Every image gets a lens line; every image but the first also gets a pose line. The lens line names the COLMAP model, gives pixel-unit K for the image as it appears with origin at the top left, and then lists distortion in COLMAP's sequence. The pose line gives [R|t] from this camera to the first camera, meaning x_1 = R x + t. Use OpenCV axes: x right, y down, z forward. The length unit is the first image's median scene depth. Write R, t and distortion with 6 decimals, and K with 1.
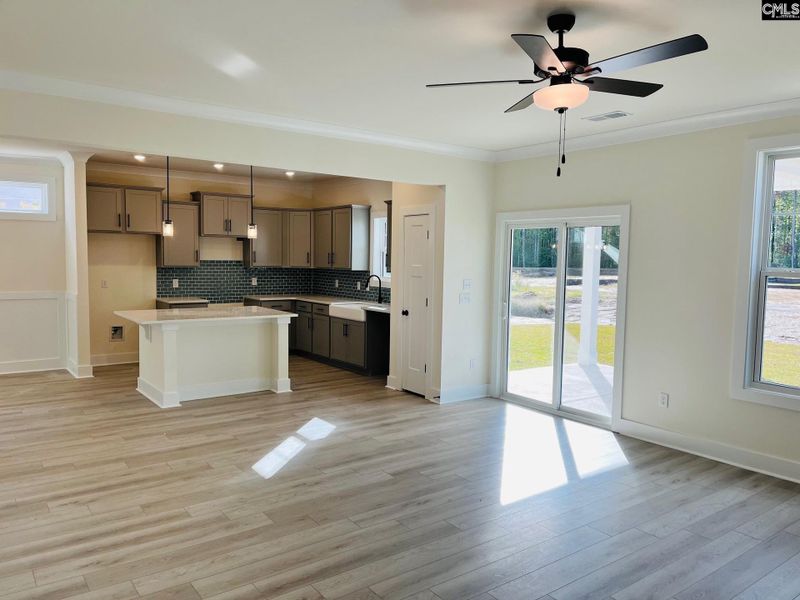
lens RADIAL K [[604.4, 0, 410.7], [0, 604.4, 302.7], [0, 0, 1]] dist [0.068626, -0.083844]
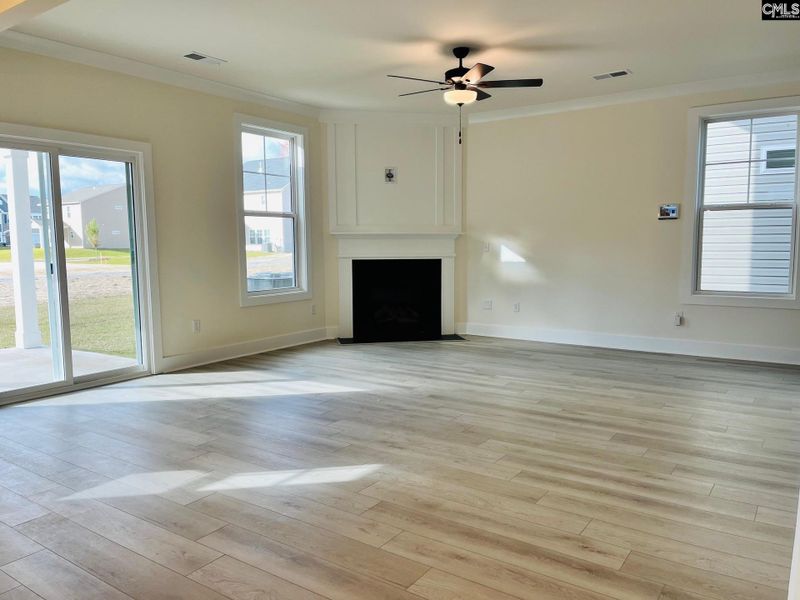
lens RADIAL K [[604.4, 0, 397.6], [0, 604.4, 302.9], [0, 0, 1]] dist [0.068626, -0.083844]
pose [[-0.310229, -0.112127, 0.944026, -0.489087], [0.076161, 0.986897, 0.142247, -0.009352], [-0.947606, 0.116027, -0.297624, 0.626108]]
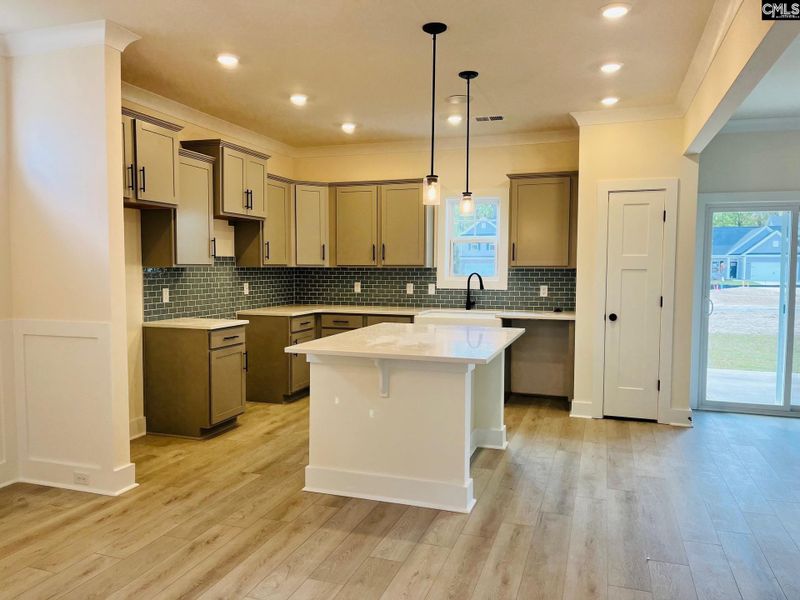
lens RADIAL K [[604.4, 0, 404.3], [0, 604.4, 304.7], [0, 0, 1]] dist [0.068626, -0.083844]
pose [[0.824545, -0.050659, 0.563524, -0.568409], [0.053842, 0.998489, 0.010979, -0.018774], [-0.563229, 0.021289, 0.826027, 0.429368]]
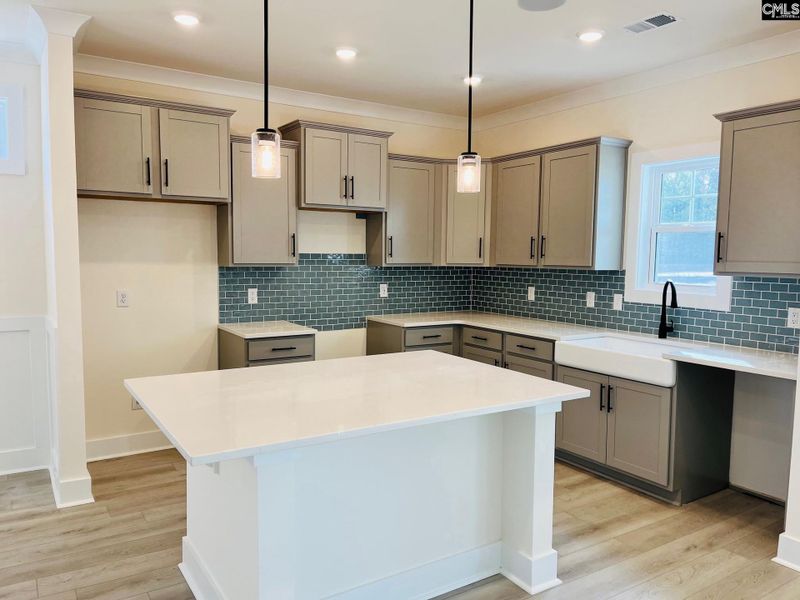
lens RADIAL K [[604.4, 0, 402.1], [0, 604.4, 305.4], [0, 0, 1]] dist [0.068626, -0.083844]
pose [[0.996719, 0.000317, -0.080941, -0.227583], [0.000465, 0.999953, 0.009633, -0.031153], [0.080940, -0.009639, 0.996672, 0.513850]]
